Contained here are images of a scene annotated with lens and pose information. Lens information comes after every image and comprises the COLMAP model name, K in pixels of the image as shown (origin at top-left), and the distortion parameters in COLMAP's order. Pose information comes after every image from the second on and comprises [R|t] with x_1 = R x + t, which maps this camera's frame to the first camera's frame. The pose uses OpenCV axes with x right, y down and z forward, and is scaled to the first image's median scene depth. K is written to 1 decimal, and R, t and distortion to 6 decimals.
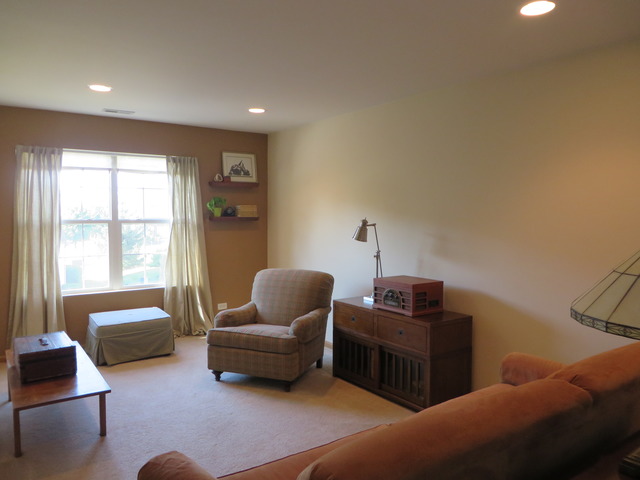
lens RADIAL K [[484.3, 0, 320.0], [0, 484.3, 240.0], [0, 0, 1]] dist [-0.034241, 0.001128]
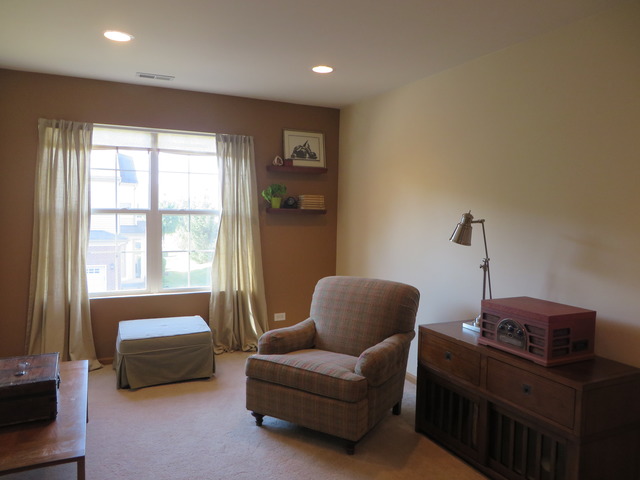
lens RADIAL K [[484.3, 0, 320.0], [0, 484.3, 240.0], [0, 0, 1]] dist [-0.034241, 0.001128]
pose [[0.986594, 0.025953, -0.161114, -0.004655], [-0.024871, 0.999653, 0.008730, -0.004174], [0.161285, -0.004606, 0.986897, 0.244267]]
